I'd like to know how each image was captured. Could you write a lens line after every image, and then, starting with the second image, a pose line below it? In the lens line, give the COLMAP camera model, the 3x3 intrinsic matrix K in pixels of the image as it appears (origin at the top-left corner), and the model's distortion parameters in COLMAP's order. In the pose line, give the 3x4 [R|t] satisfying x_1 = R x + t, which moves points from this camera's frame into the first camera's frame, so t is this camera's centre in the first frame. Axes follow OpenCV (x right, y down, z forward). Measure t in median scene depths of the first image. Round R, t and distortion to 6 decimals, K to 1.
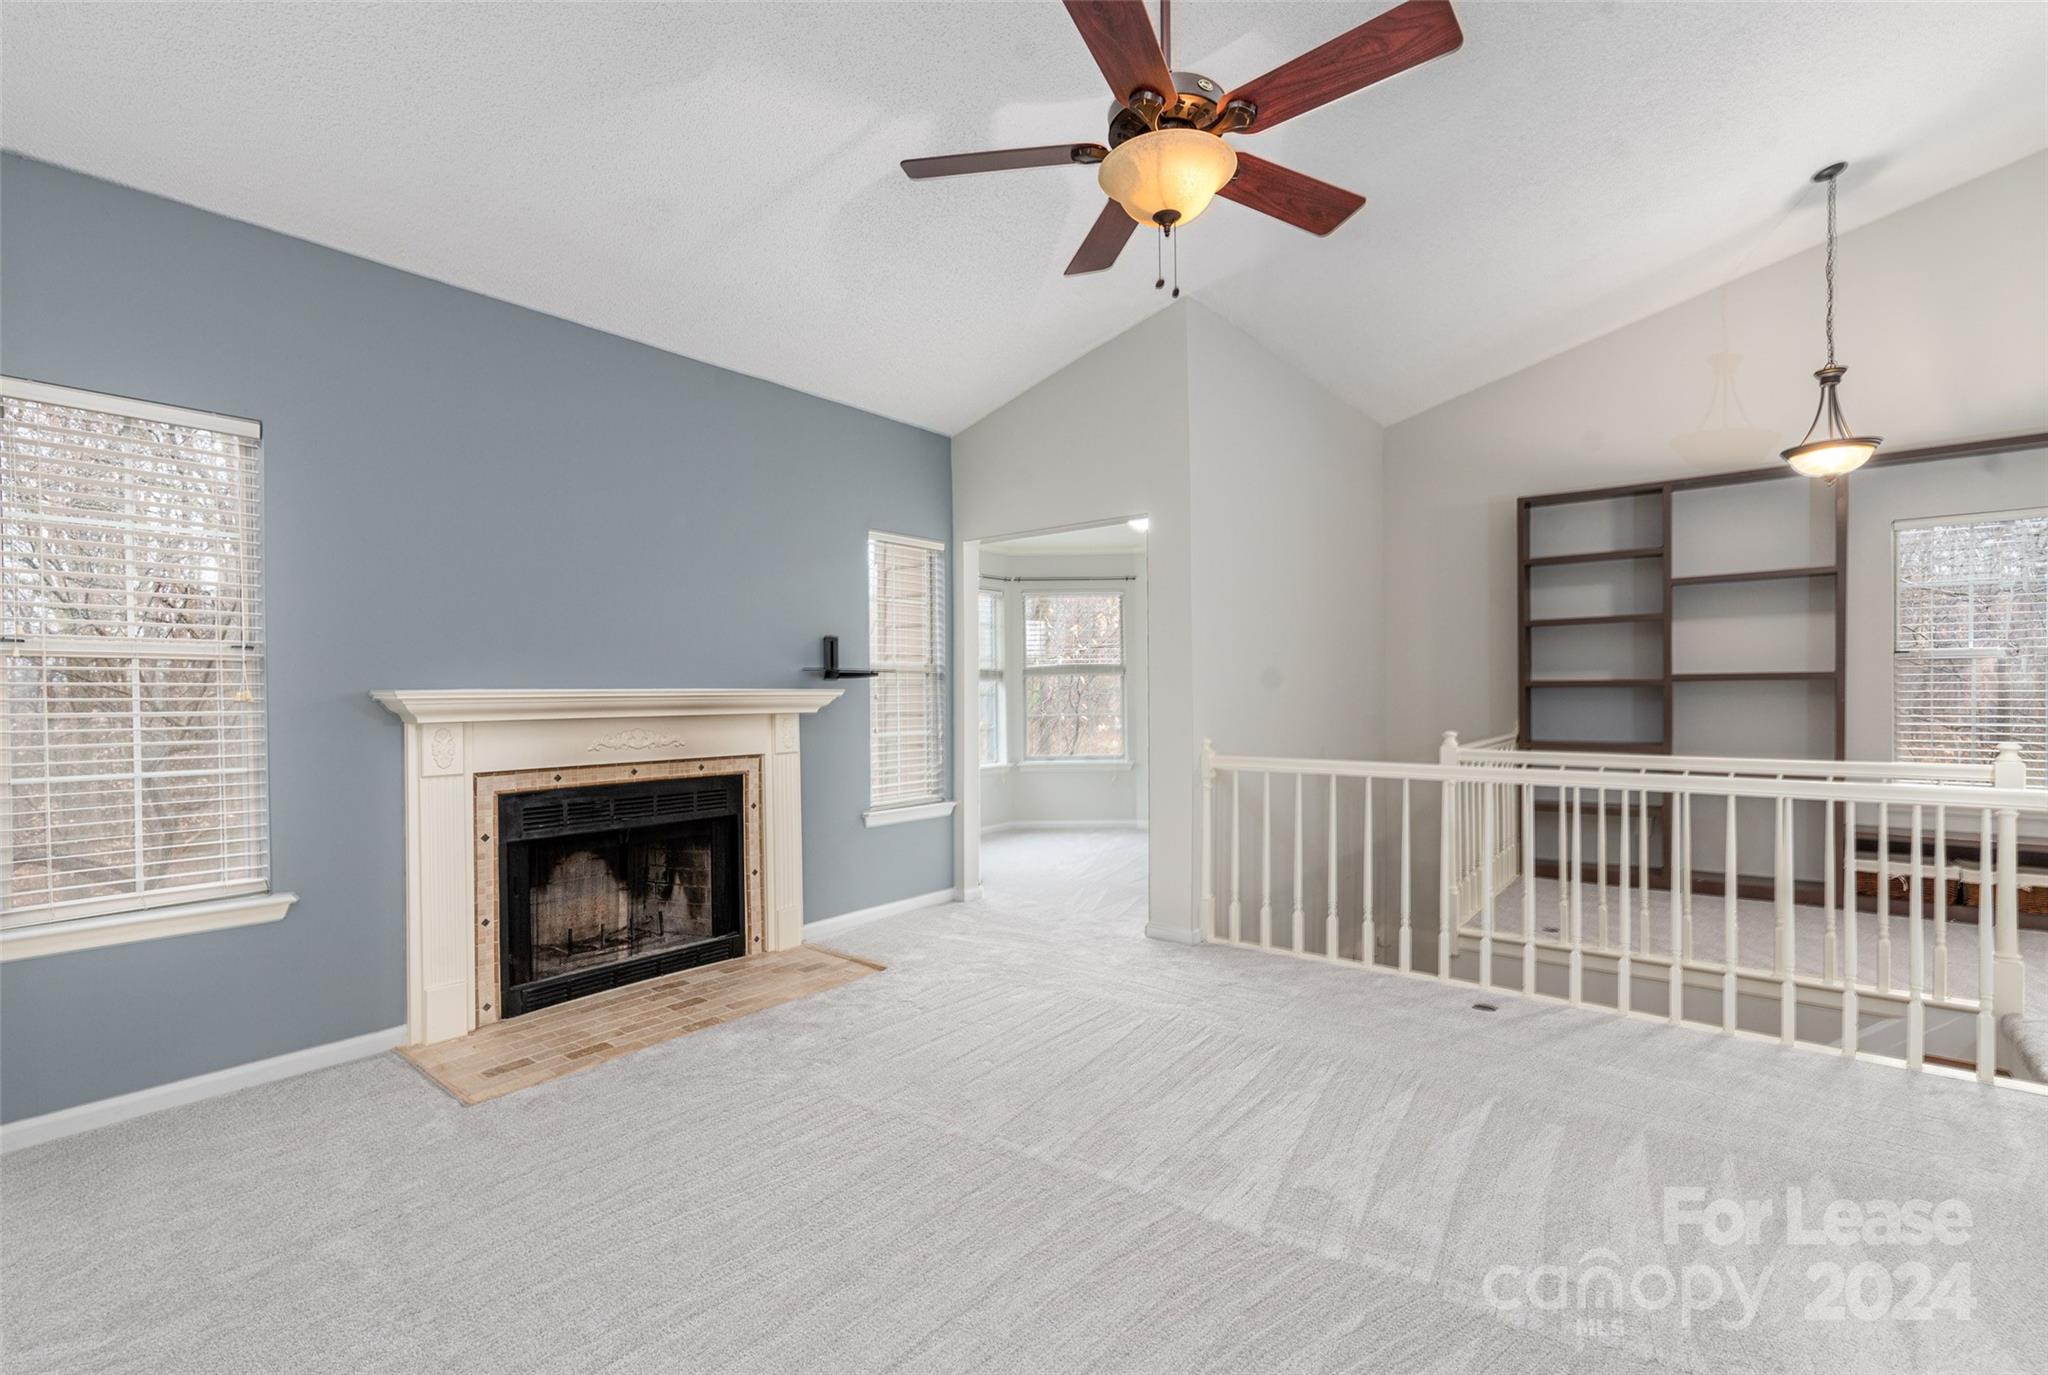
lens RADIAL K [[890.4, 0, 1015.8], [0, 890.4, 697.7], [0, 0, 1]] dist [-0.000703, 0.001028]
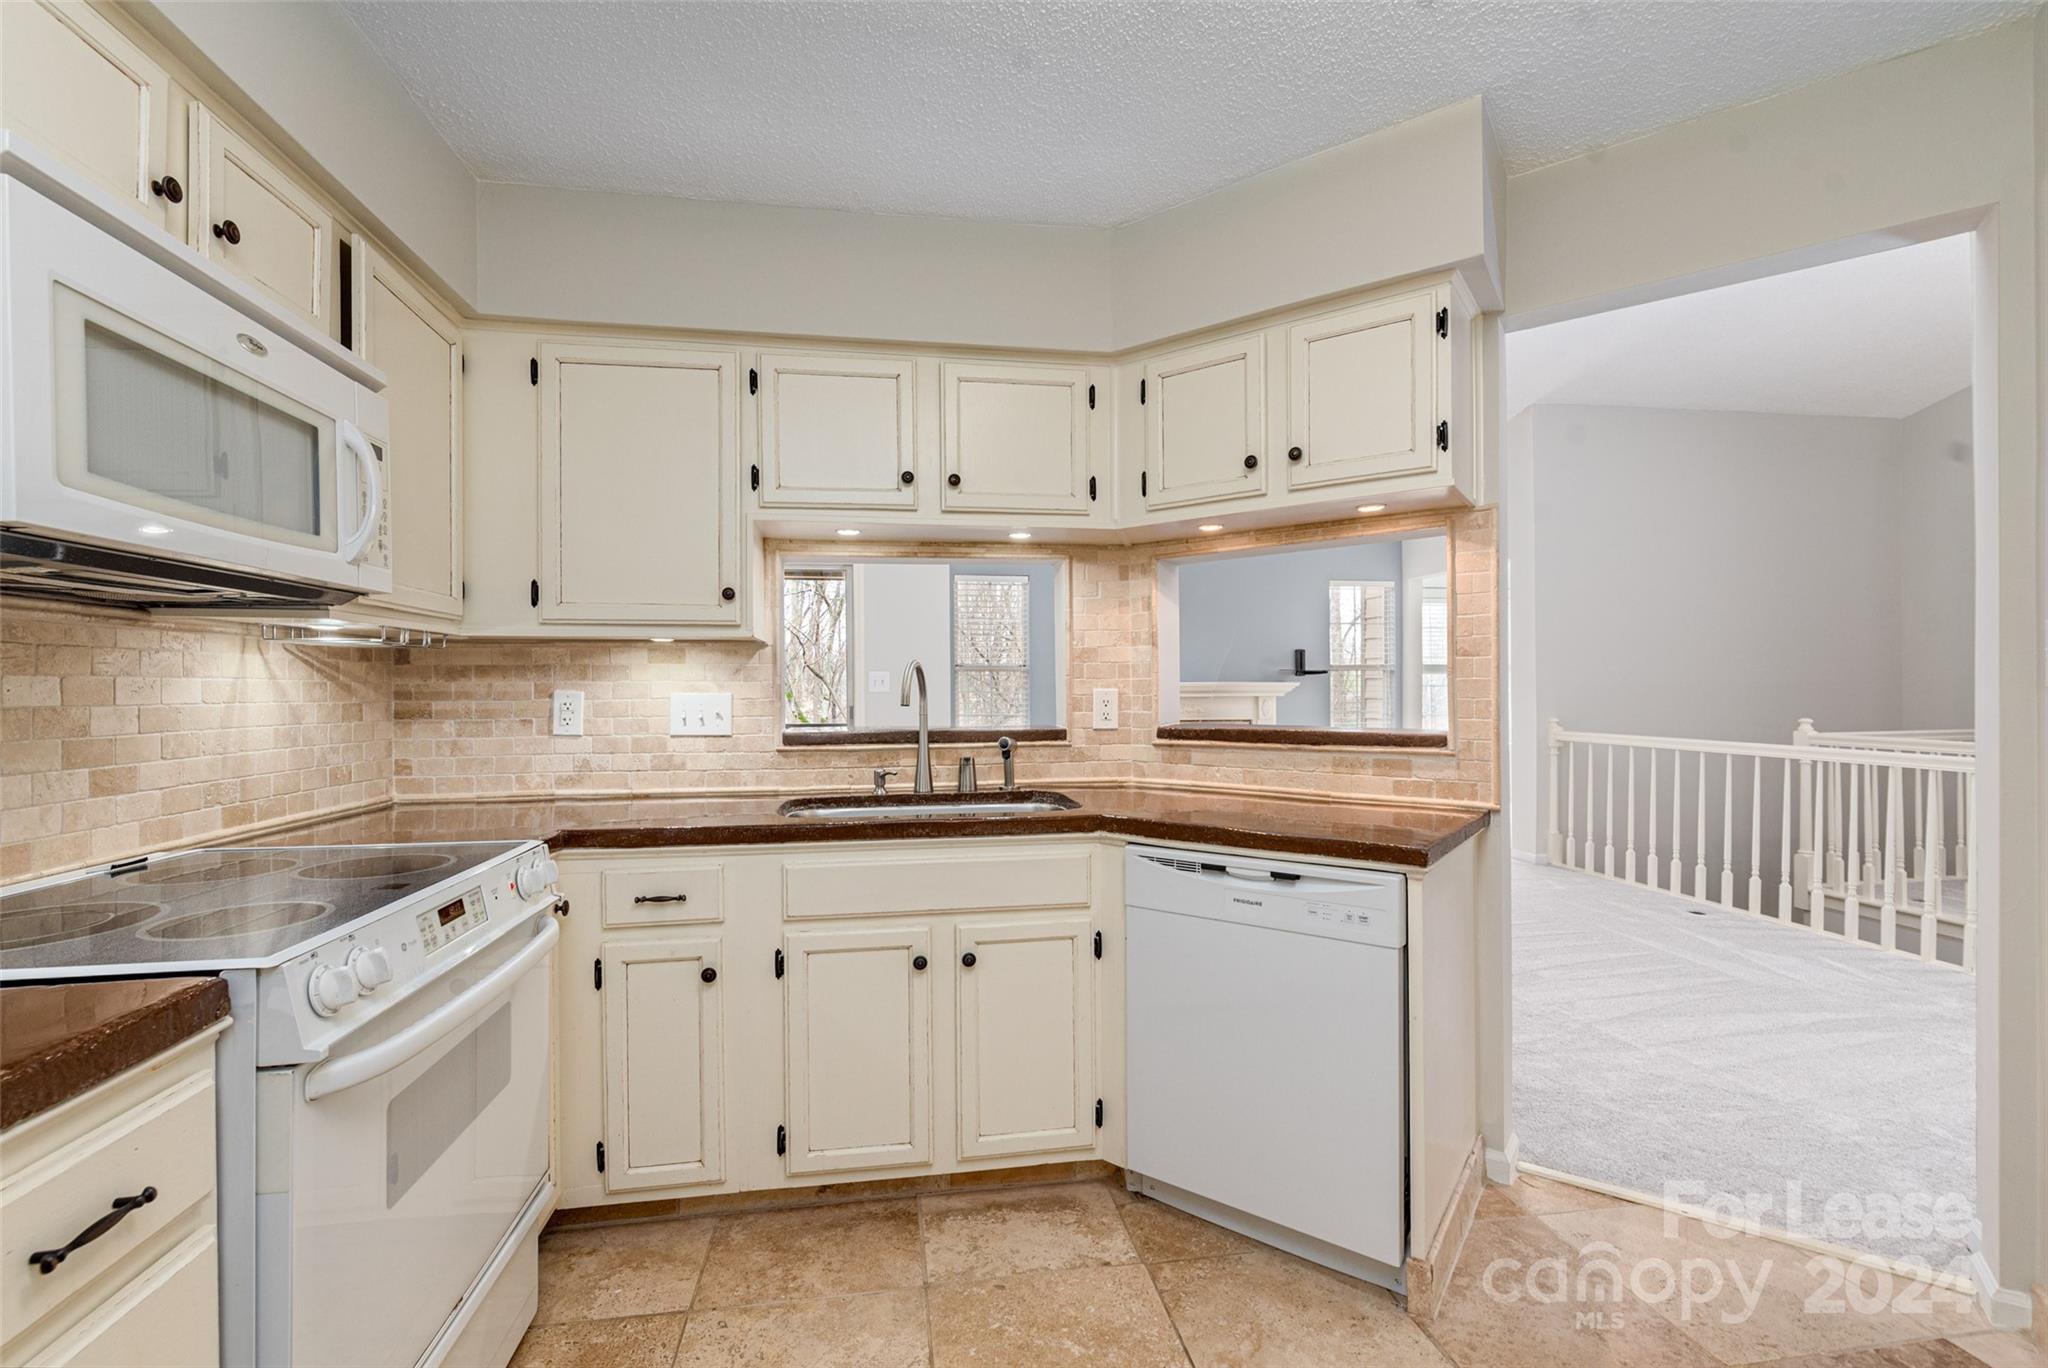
lens RADIAL K [[890.4, 0, 1012.7], [0, 890.4, 689.5], [0, 0, 1]] dist [-0.000703, 0.001028]
pose [[0.739725, 0.007745, -0.672865, 0.529025], [-0.004232, 0.999968, 0.006857, -0.003963], [0.672896, -0.002225, 0.739734, -0.595166]]
